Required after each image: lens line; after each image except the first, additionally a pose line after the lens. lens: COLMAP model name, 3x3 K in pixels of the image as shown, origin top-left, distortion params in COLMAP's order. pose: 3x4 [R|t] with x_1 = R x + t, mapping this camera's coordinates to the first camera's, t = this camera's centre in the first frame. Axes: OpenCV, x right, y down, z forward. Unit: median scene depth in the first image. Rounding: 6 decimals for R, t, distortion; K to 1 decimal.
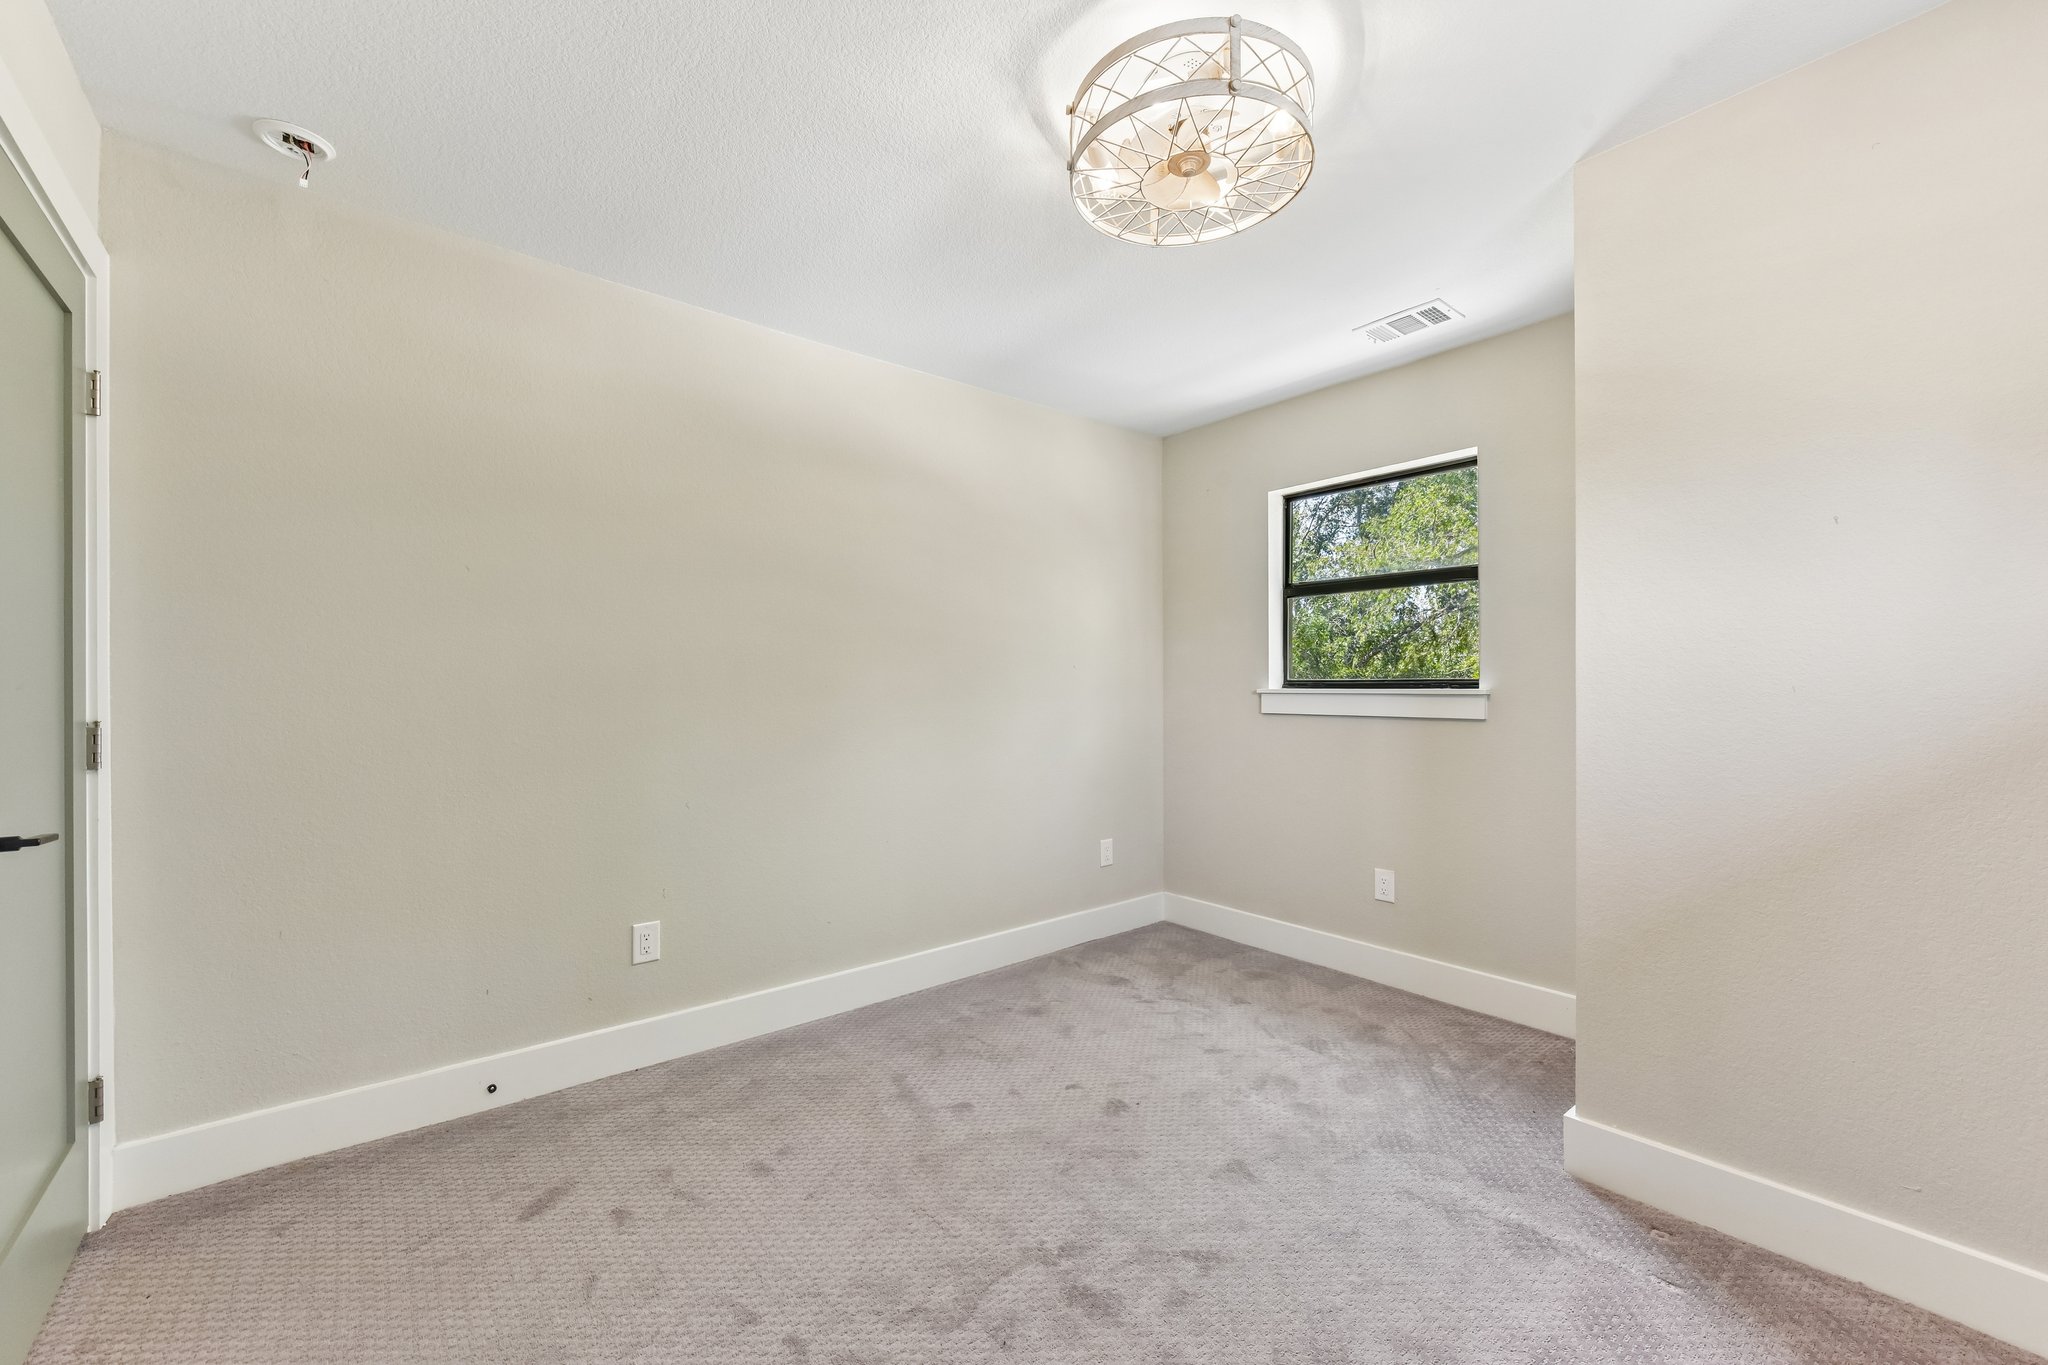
lens RADIAL K [[819.8, 0, 1031.0], [0, 819.8, 688.5], [0, 0, 1]] dist [0.002600, -0.001260]
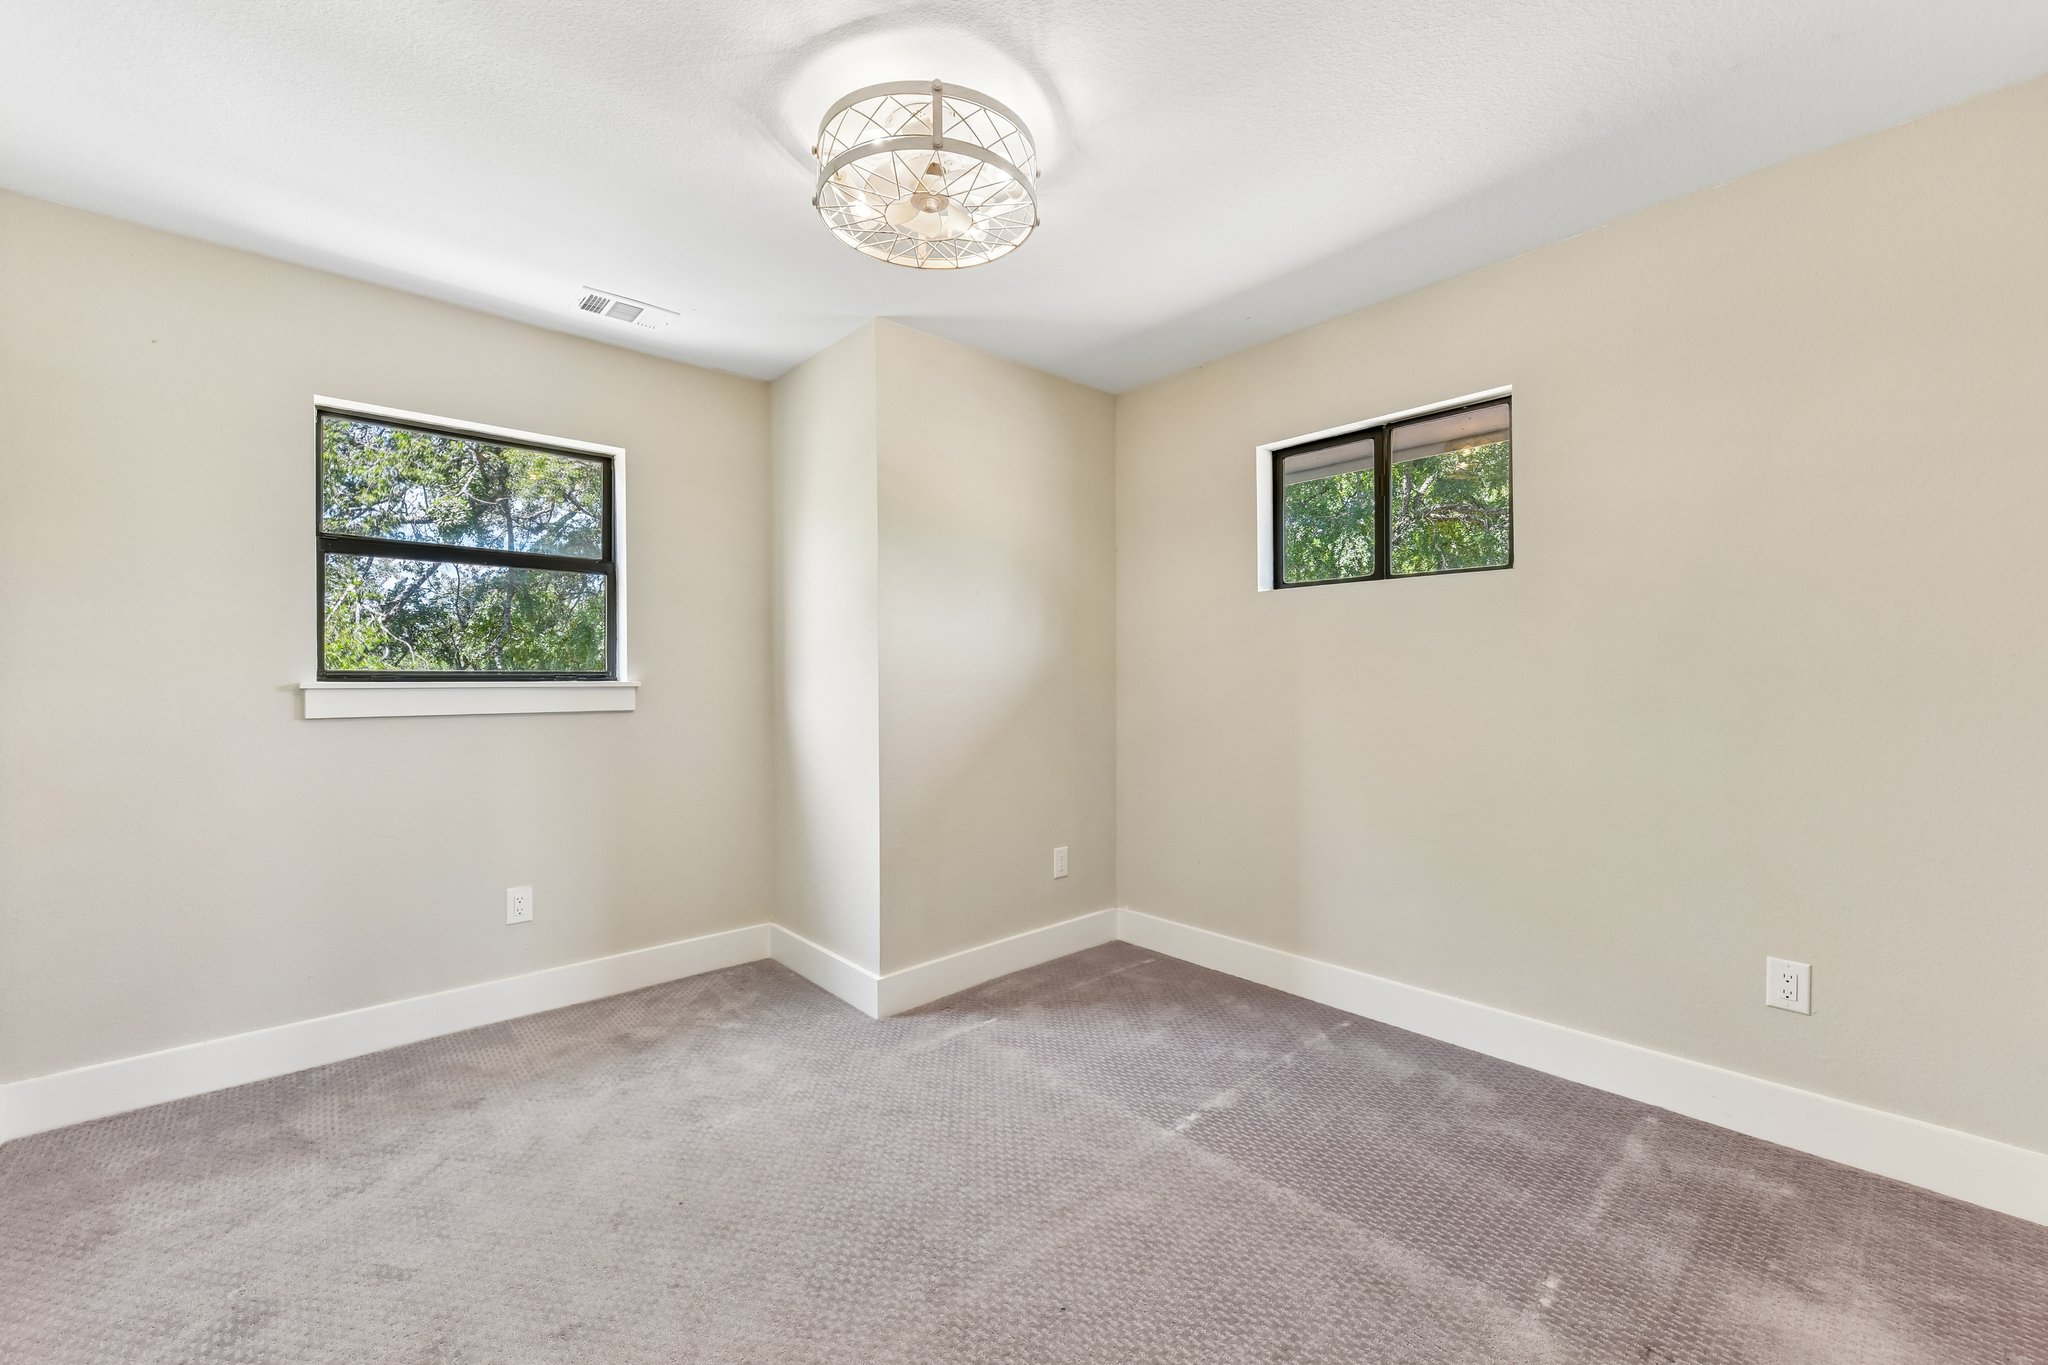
lens RADIAL K [[819.8, 0, 1031.9], [0, 819.8, 675.7], [0, 0, 1]] dist [0.002600, -0.001260]
pose [[-0.049529, 0.007030, 0.998748, -0.534863], [0.010314, 0.999926, -0.006527, 0.006721], [-0.998719, 0.009978, -0.049598, 0.552549]]
